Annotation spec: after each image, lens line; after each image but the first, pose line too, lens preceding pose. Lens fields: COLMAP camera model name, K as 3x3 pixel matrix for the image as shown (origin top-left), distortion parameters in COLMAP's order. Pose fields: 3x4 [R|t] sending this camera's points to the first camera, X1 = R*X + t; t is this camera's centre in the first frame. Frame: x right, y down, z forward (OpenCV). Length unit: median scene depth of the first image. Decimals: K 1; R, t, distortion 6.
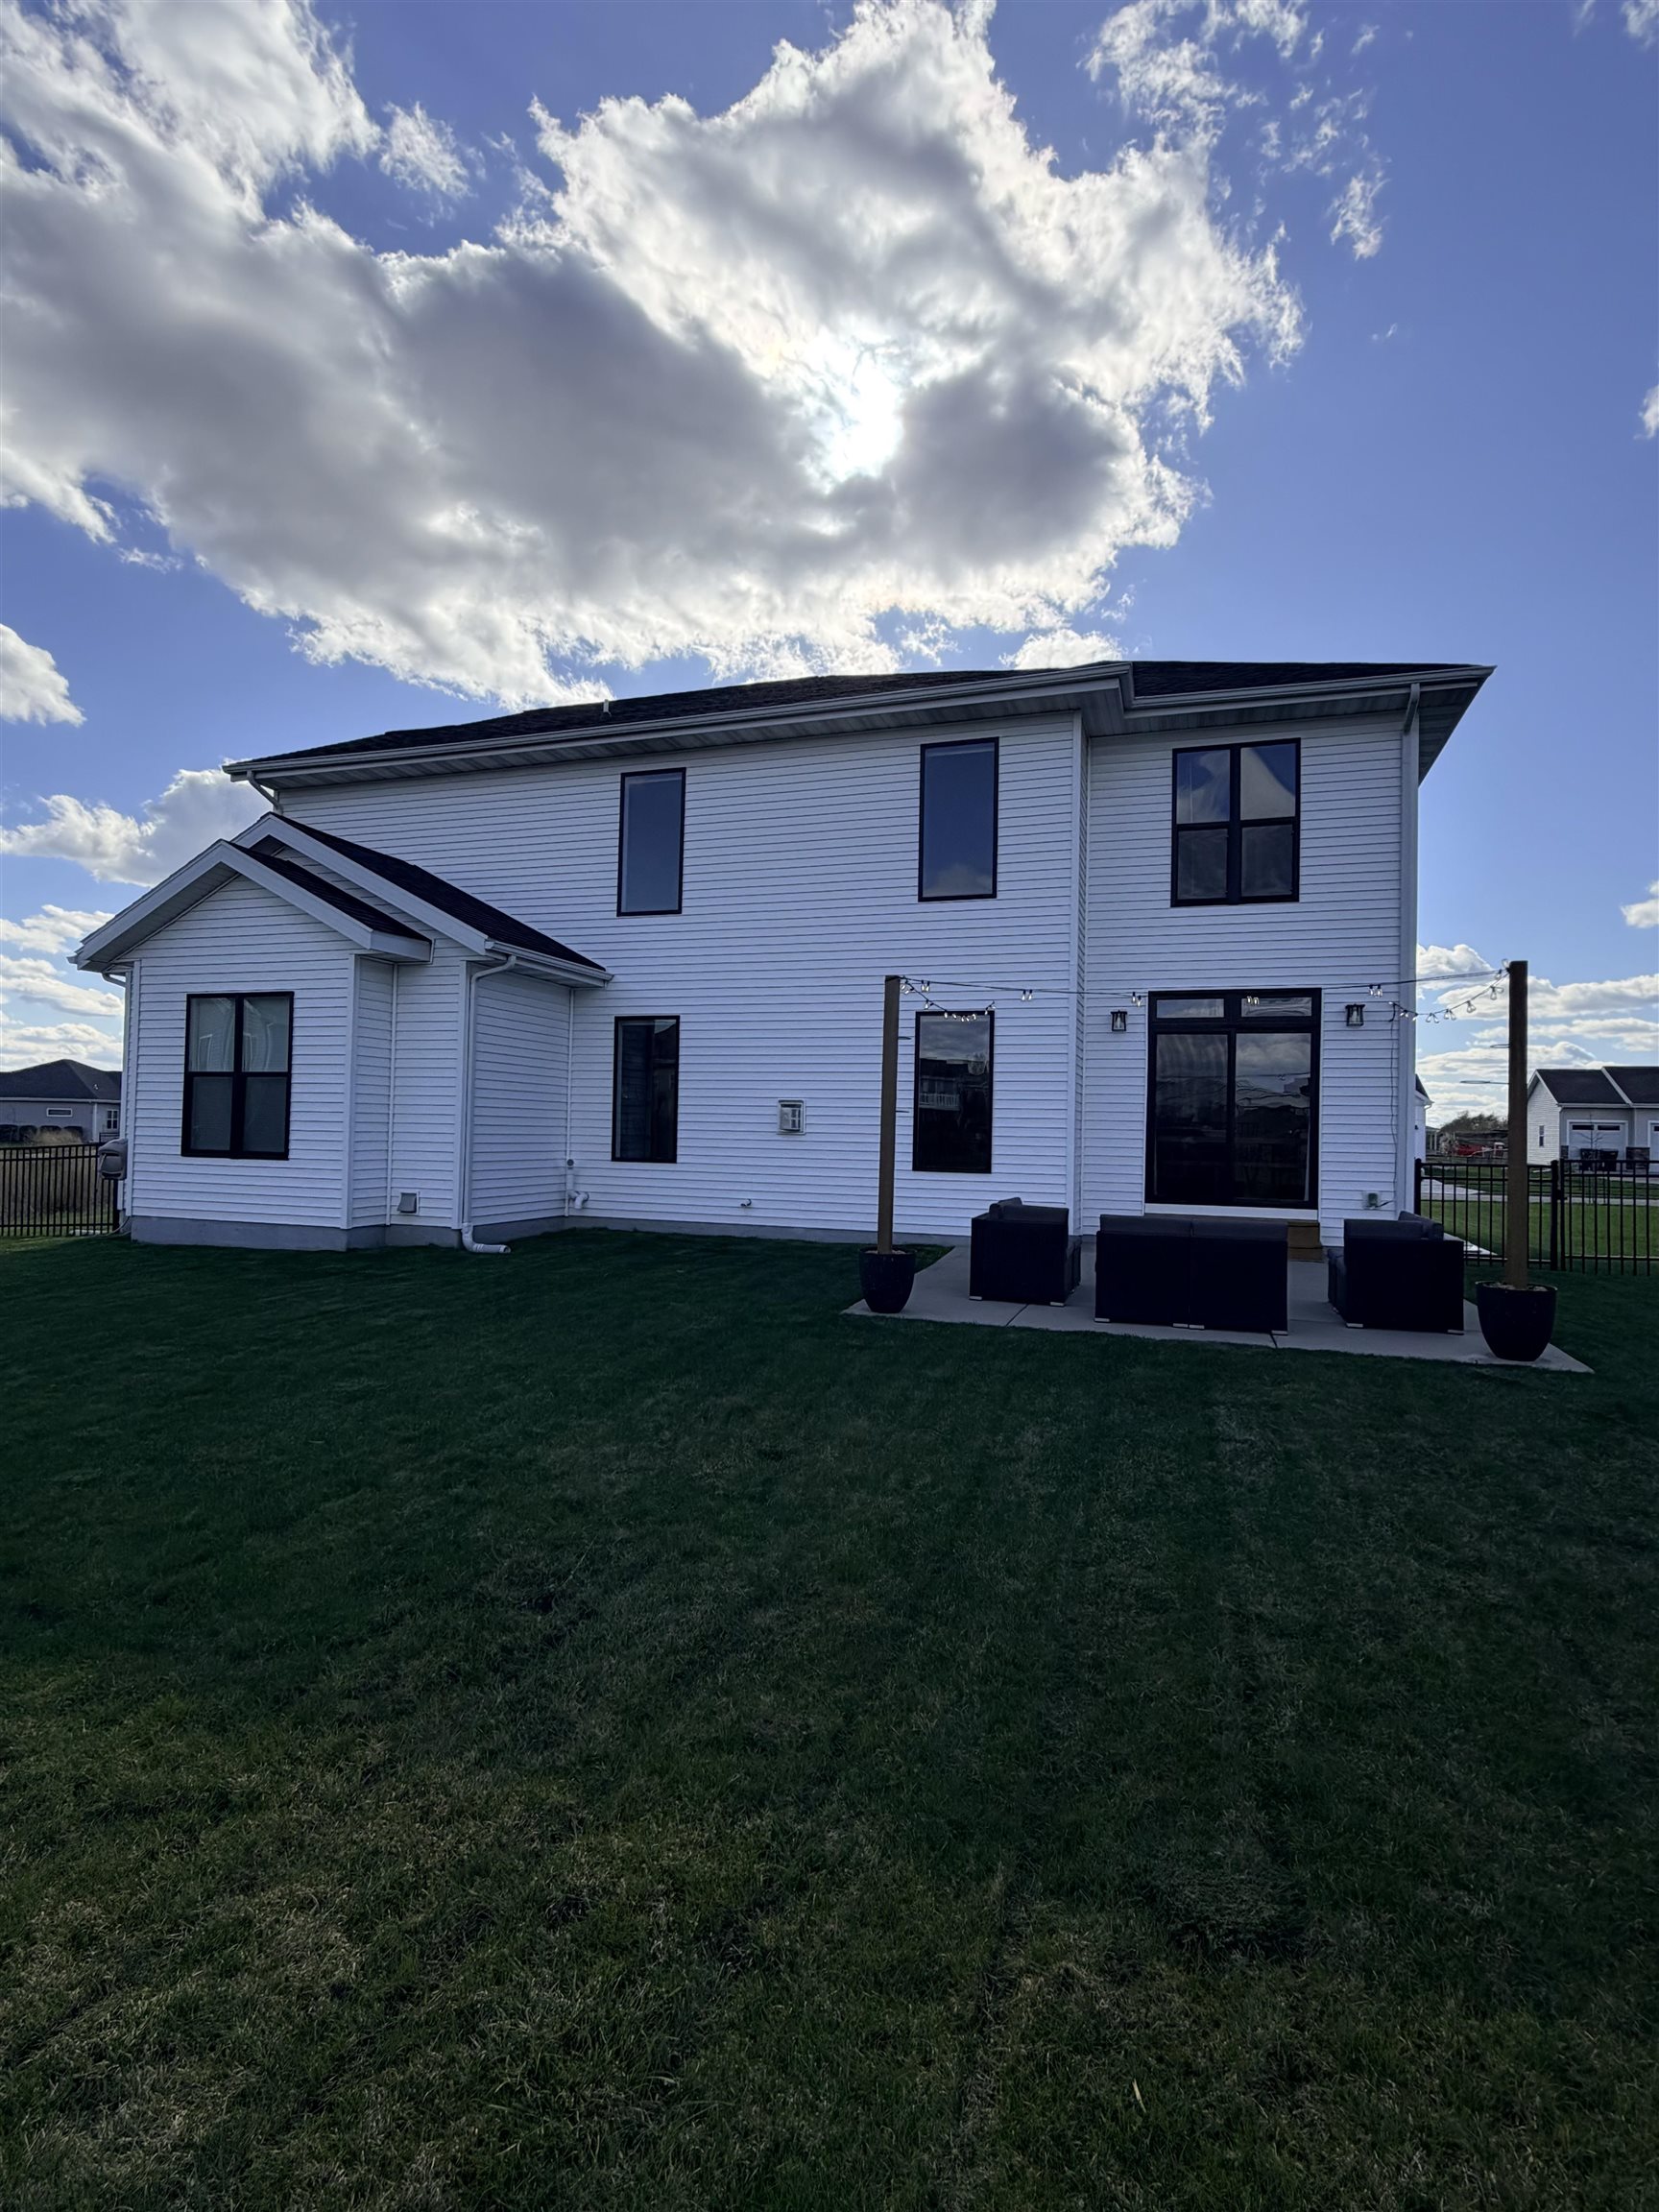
lens RADIAL K [[1183.2, 0, 816.5], [0, 1183.2, 1102.5], [0, 0, 1]] dist [-0.039049, 0.015067]
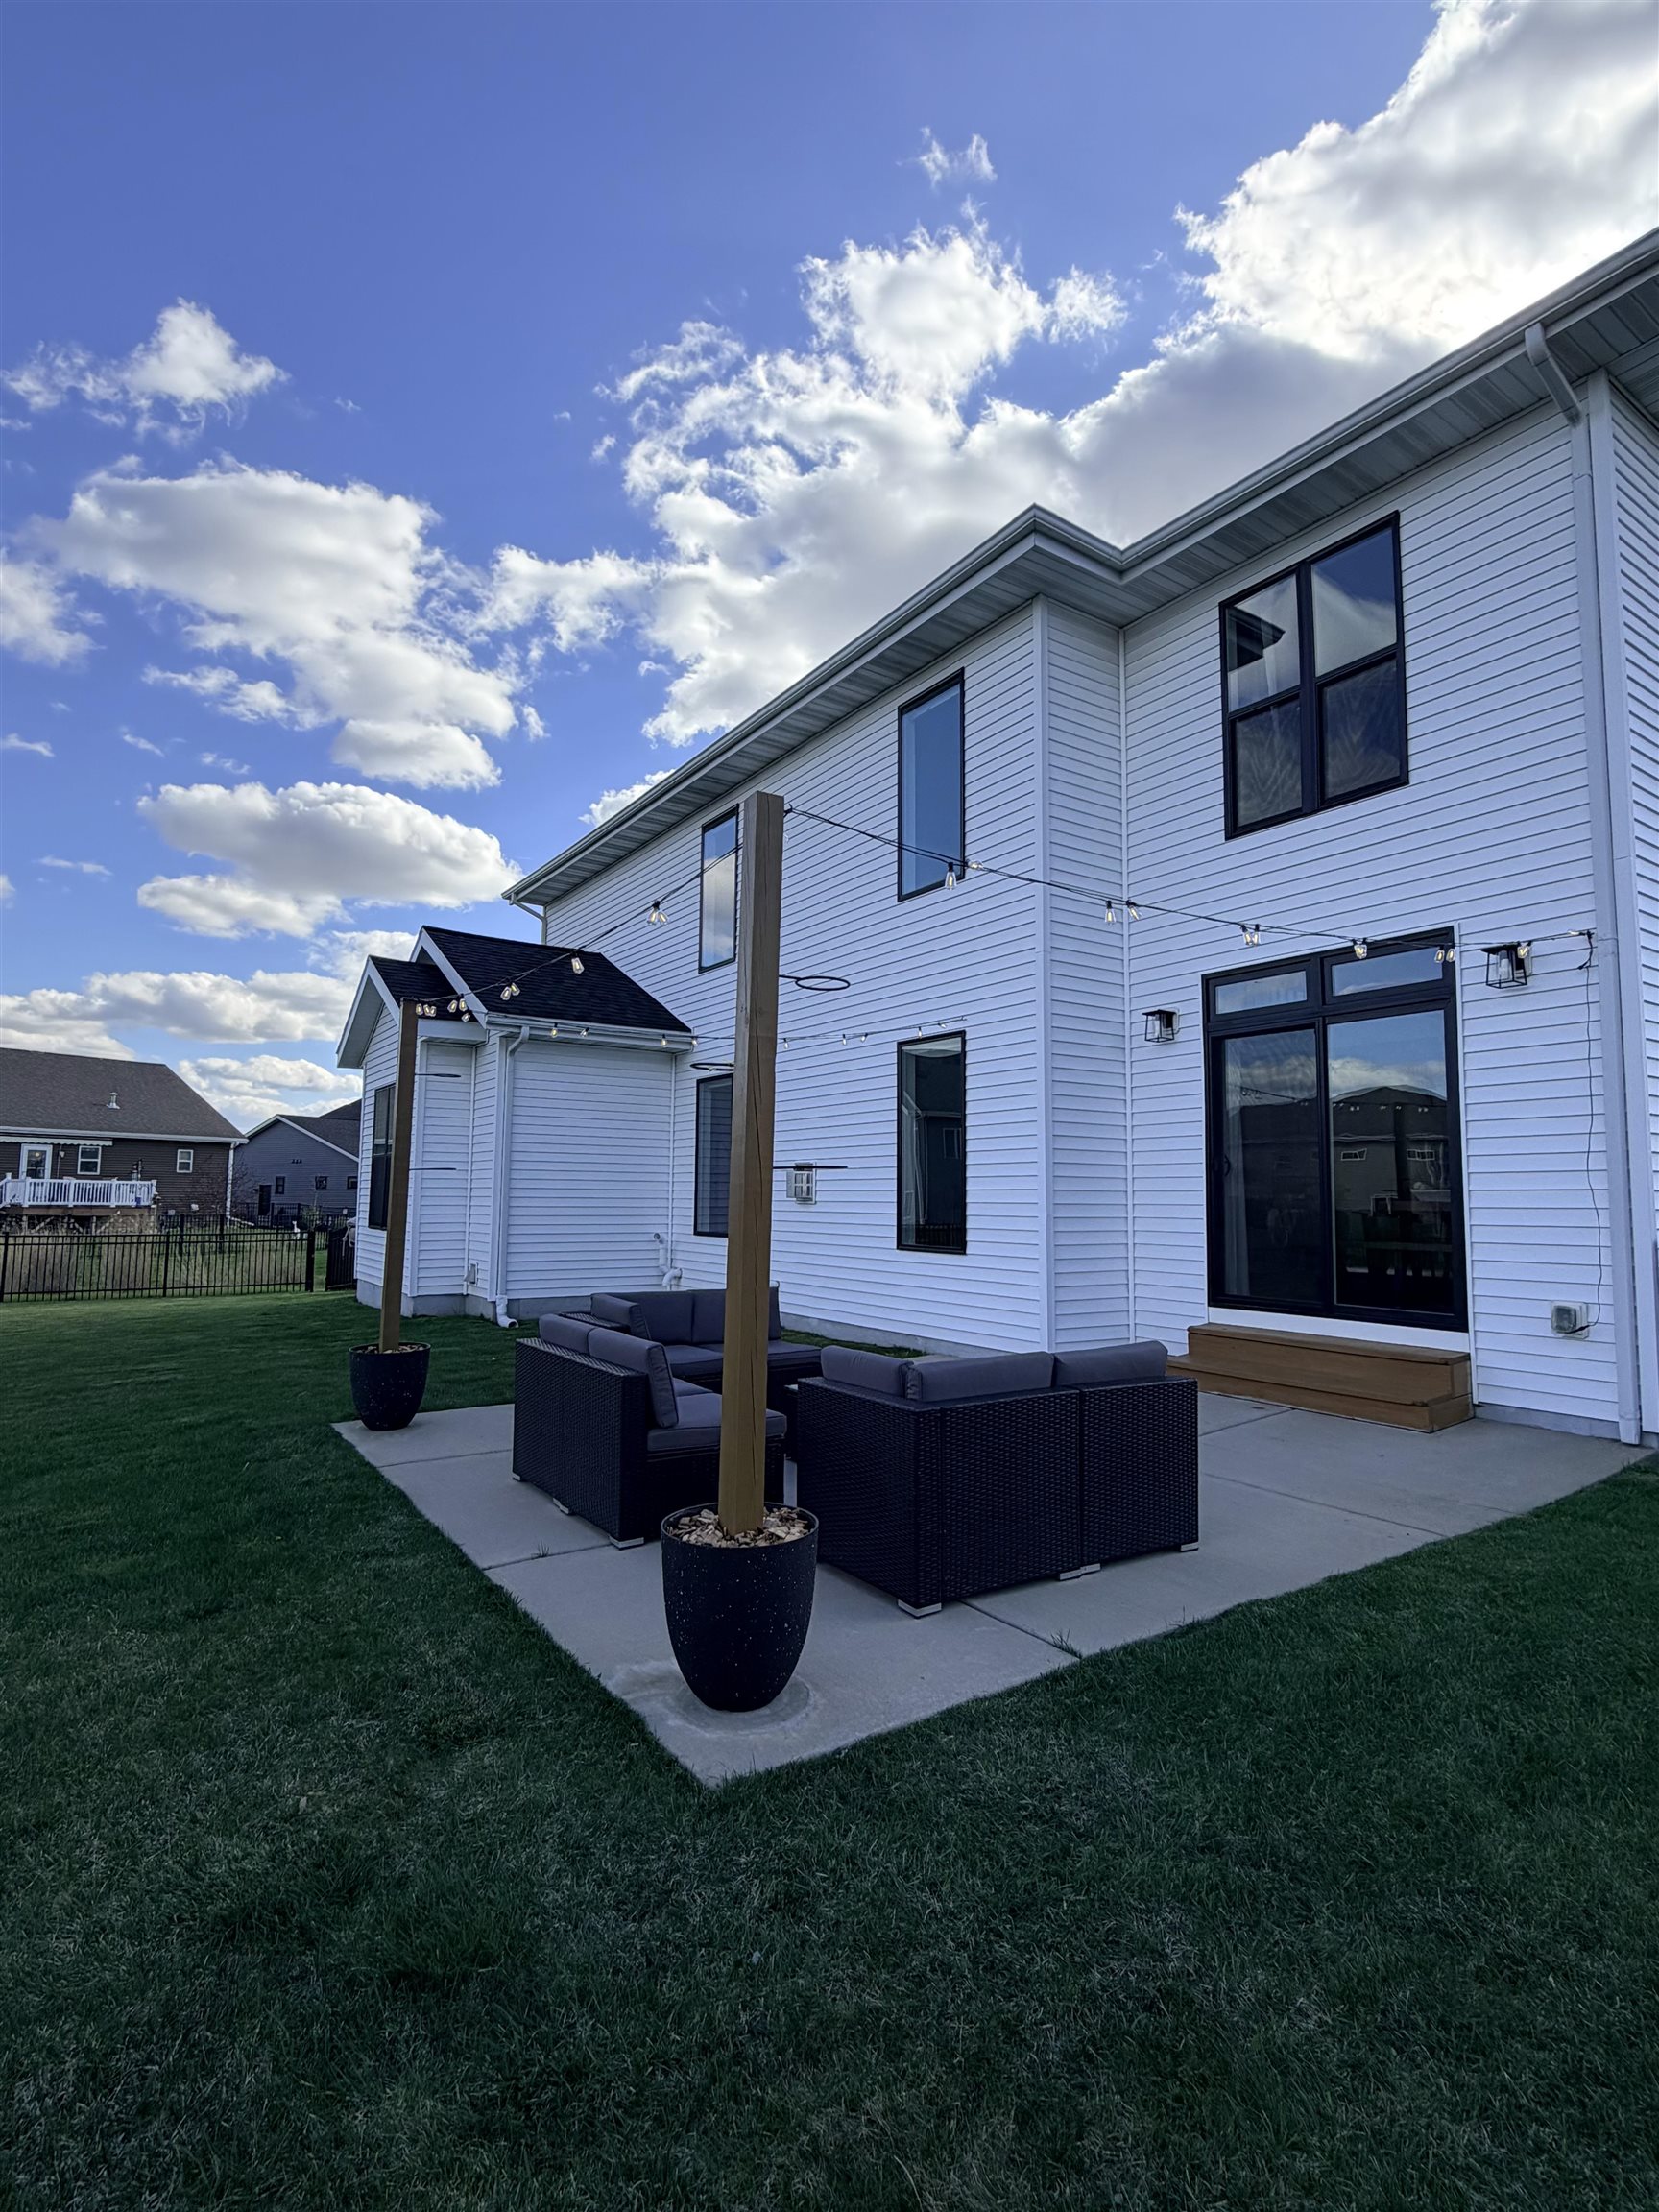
lens RADIAL K [[1183.2, 0, 816.5], [0, 1183.2, 1102.5], [0, 0, 1]] dist [-0.039049, 0.015067]
pose [[0.767925, -0.064847, -0.637249, 0.524702], [0.004933, 0.995431, -0.095352, 0.034683], [0.640520, 0.070079, 0.764737, 0.379519]]
